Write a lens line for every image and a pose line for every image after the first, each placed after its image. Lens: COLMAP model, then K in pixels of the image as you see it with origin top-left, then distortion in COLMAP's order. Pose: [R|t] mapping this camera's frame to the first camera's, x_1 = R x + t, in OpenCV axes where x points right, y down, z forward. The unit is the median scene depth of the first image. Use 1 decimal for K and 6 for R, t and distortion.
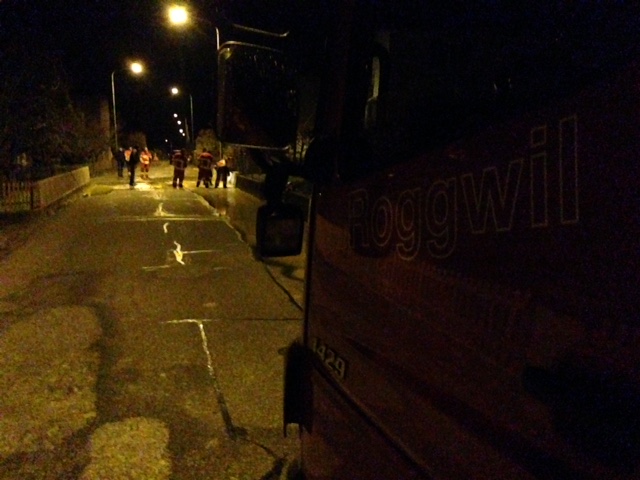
lens RADIAL K [[611.1, 0, 317.9], [0, 611.1, 239.4], [0, 0, 1]] dist [0.119542, 0.000000]
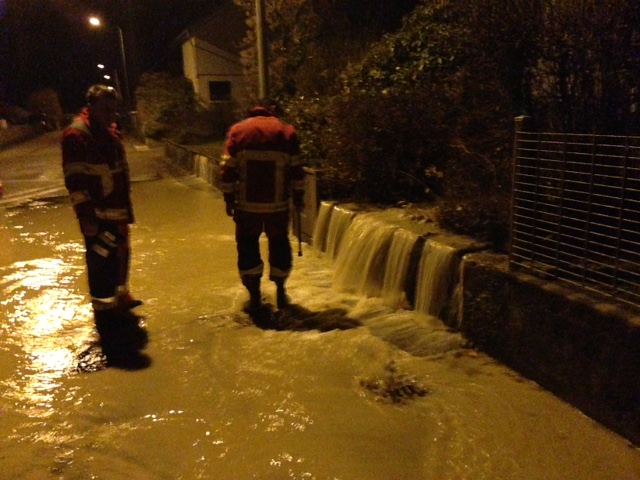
lens RADIAL K [[611.1, 0, 318.7], [0, 611.1, 241.9], [0, 0, 1]] dist [0.119542, 0.000000]
pose [[0.994874, -0.050896, 0.087379, -0.100472], [0.044666, 0.996416, 0.071828, -0.067146], [-0.090722, -0.067557, 0.993582, 0.470231]]
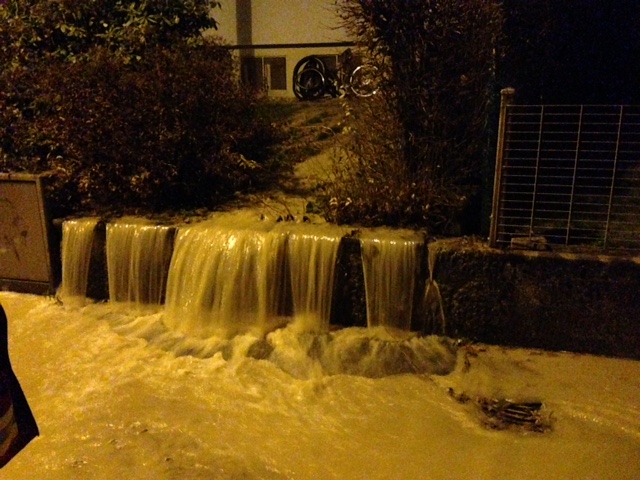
lens RADIAL K [[611.1, 0, 320.1], [0, 611.1, 235.9], [0, 0, 1]] dist [0.119542, 0.000000]
pose [[0.485159, -0.253464, 0.836885, -0.144027], [0.141714, 0.967207, 0.210780, -0.077798], [-0.862866, 0.016337, 0.505169, 0.528236]]
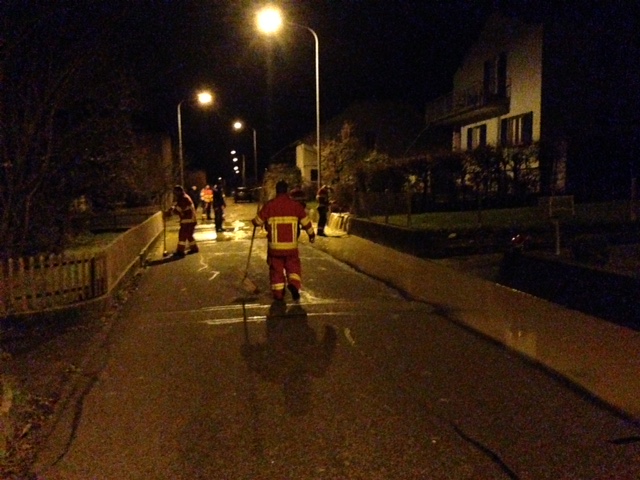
lens RADIAL K [[611.1, 0, 322.4], [0, 611.1, 241.7], [0, 0, 1]] dist [0.119542, 0.000000]
pose [[0.997489, -0.012459, -0.069721, -0.062344], [0.008797, 0.998577, -0.052590, -0.019525], [0.070277, 0.051845, 0.996179, 0.134854]]
